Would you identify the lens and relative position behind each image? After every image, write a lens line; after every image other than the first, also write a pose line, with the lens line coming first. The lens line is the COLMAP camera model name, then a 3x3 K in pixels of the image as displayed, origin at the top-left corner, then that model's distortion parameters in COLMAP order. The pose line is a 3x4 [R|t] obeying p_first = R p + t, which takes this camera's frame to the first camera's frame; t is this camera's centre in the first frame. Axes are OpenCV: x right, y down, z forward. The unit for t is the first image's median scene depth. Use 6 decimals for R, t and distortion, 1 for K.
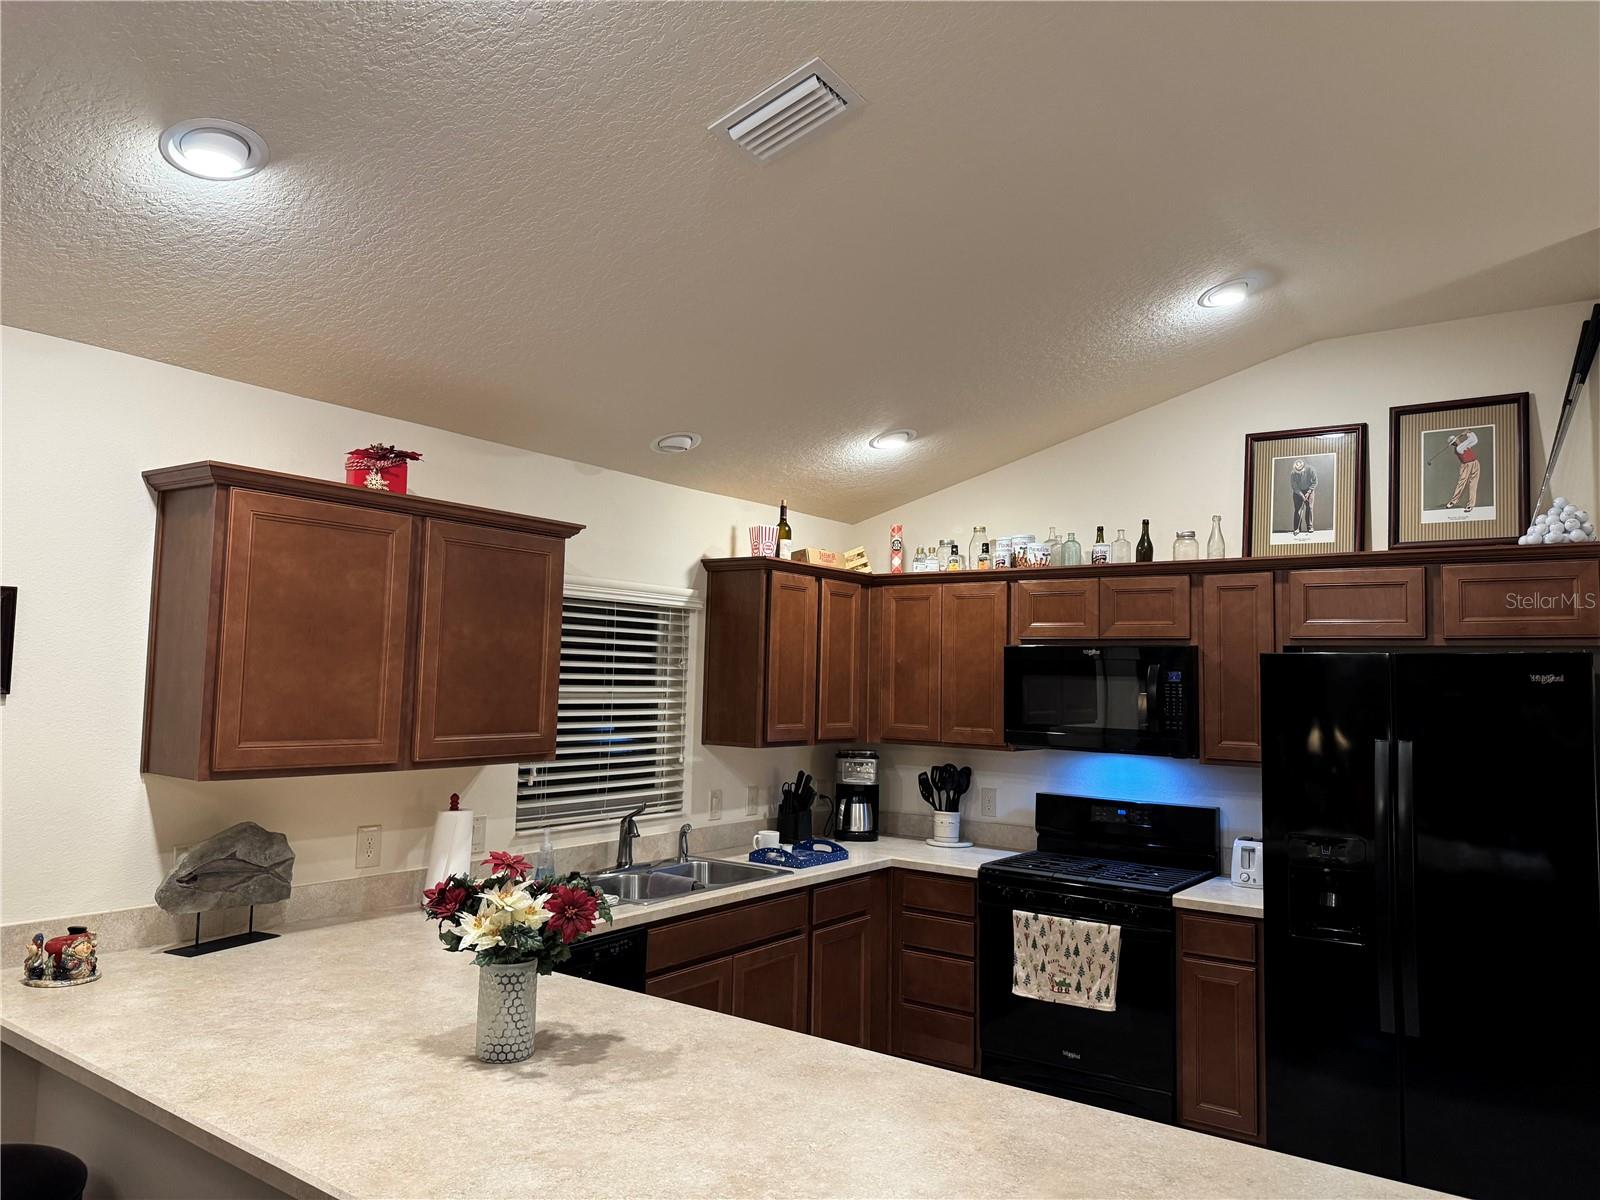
lens RADIAL K [[1114.3, 0, 800.0], [0, 1114.3, 600.0], [0, 0, 1]] dist [0.104650, -0.140412]
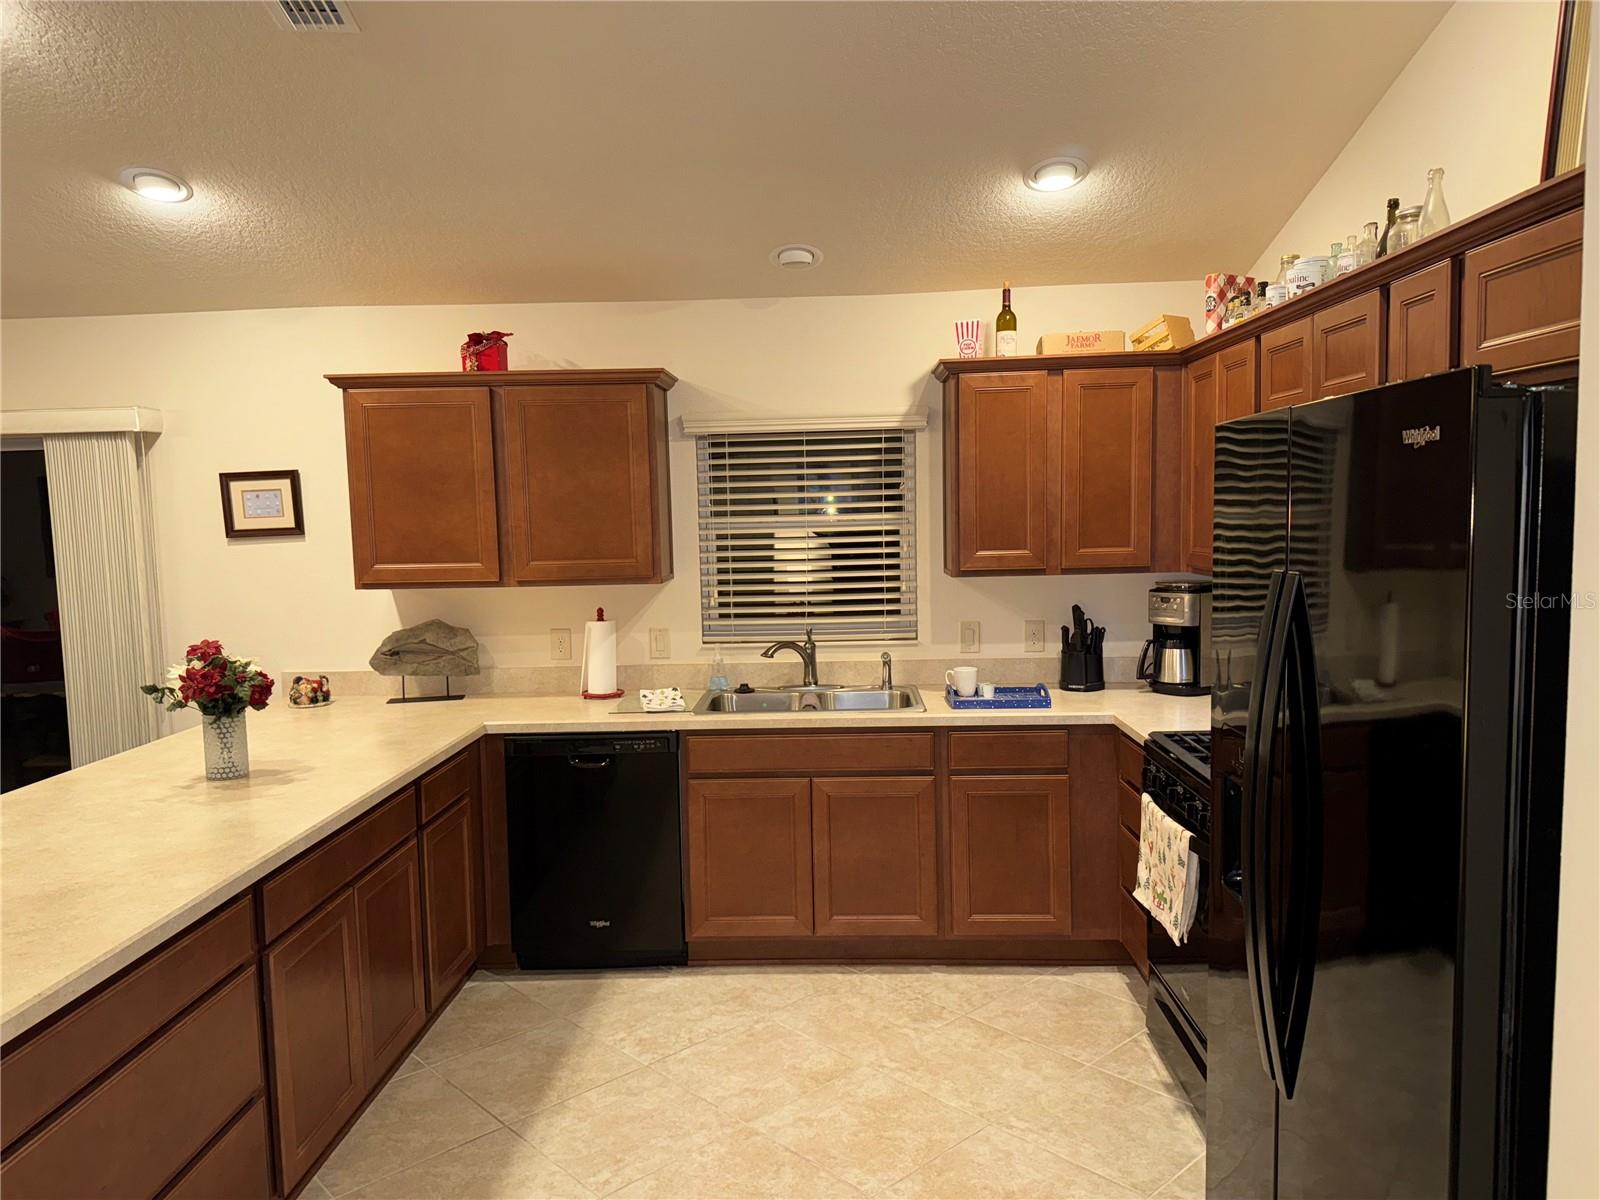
lens RADIAL K [[1210.4, 0, 800.0], [0, 1210.4, 600.0], [0, 0, 1]] dist [0.286273, -0.000050]
pose [[0.555937, 0.035097, -0.830483, 0.735512], [0.097321, 0.989488, 0.106965, 0.033567], [0.825508, -0.140289, 0.546677, 0.360732]]
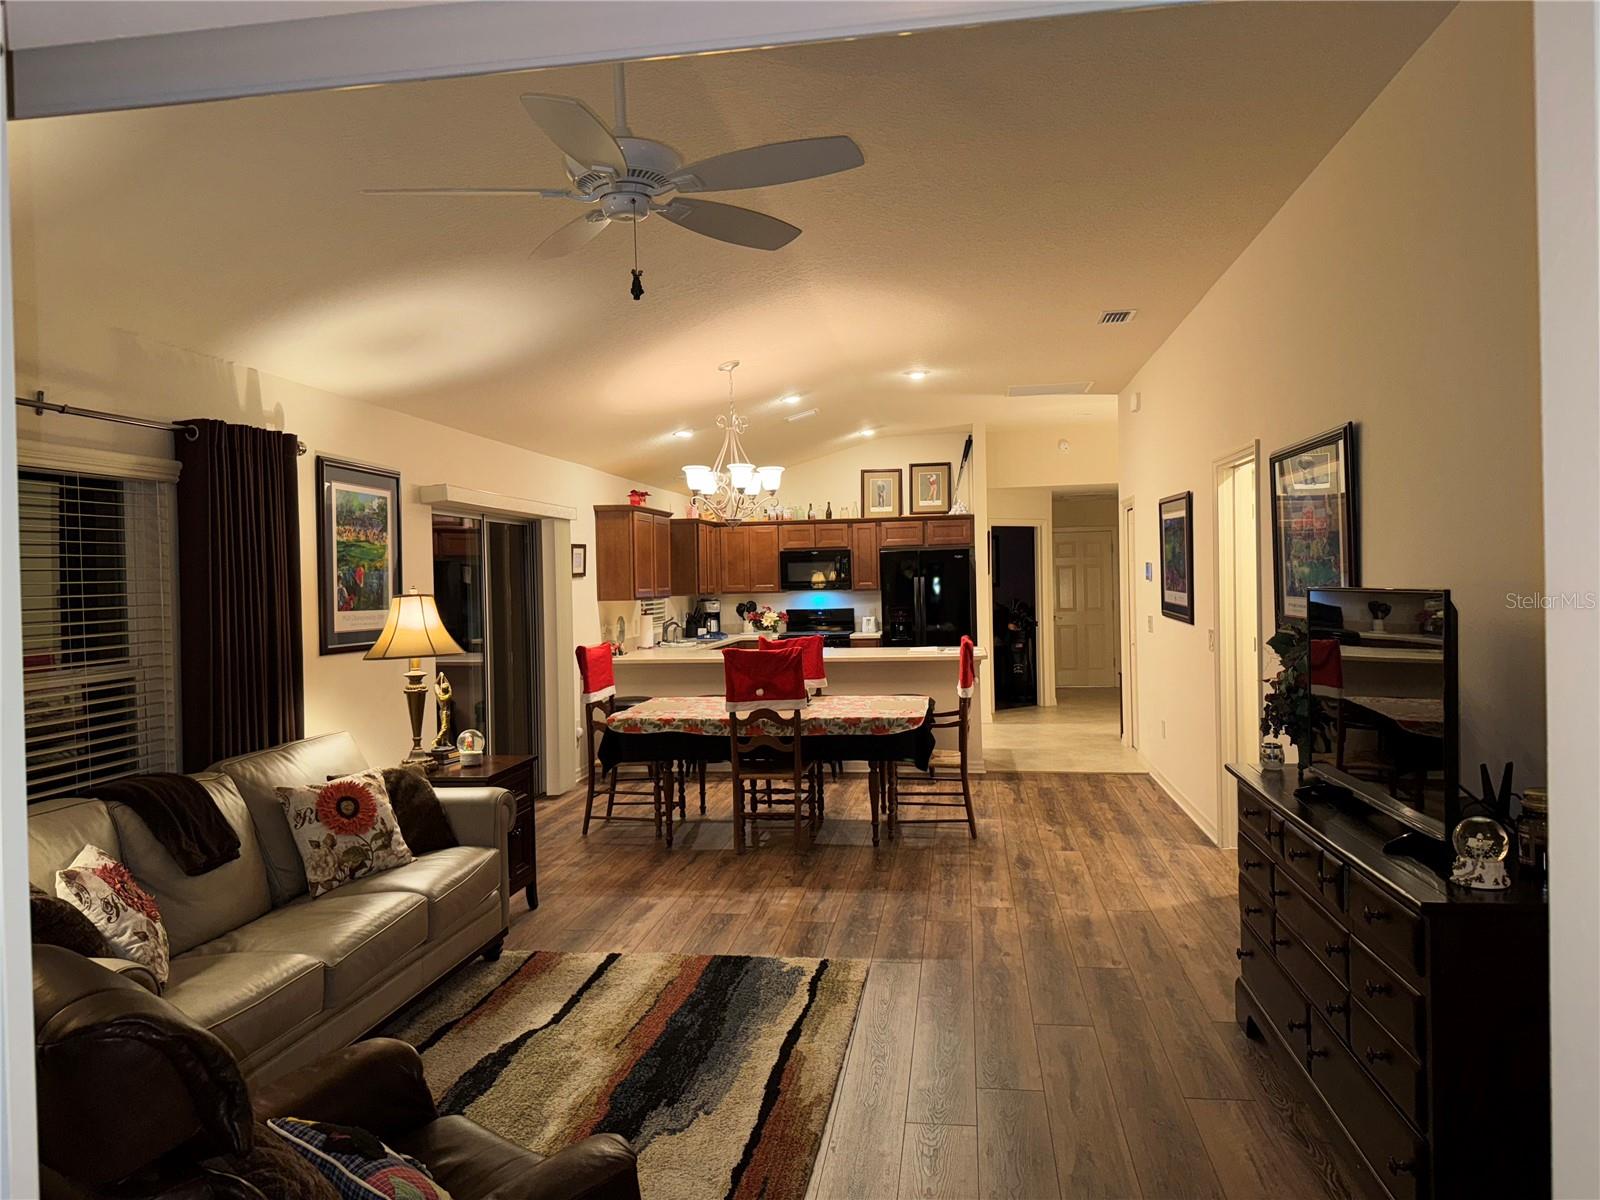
lens RADIAL K [[1114.3, 0, 800.0], [0, 1114.3, 600.0], [0, 0, 1]] dist [0.104650, -0.140412]
pose [[0.887818, -0.049705, 0.457502, -1.020908], [0.006659, 0.995433, 0.095226, -0.098146], [-0.460146, -0.081496, 0.884095, -1.376760]]
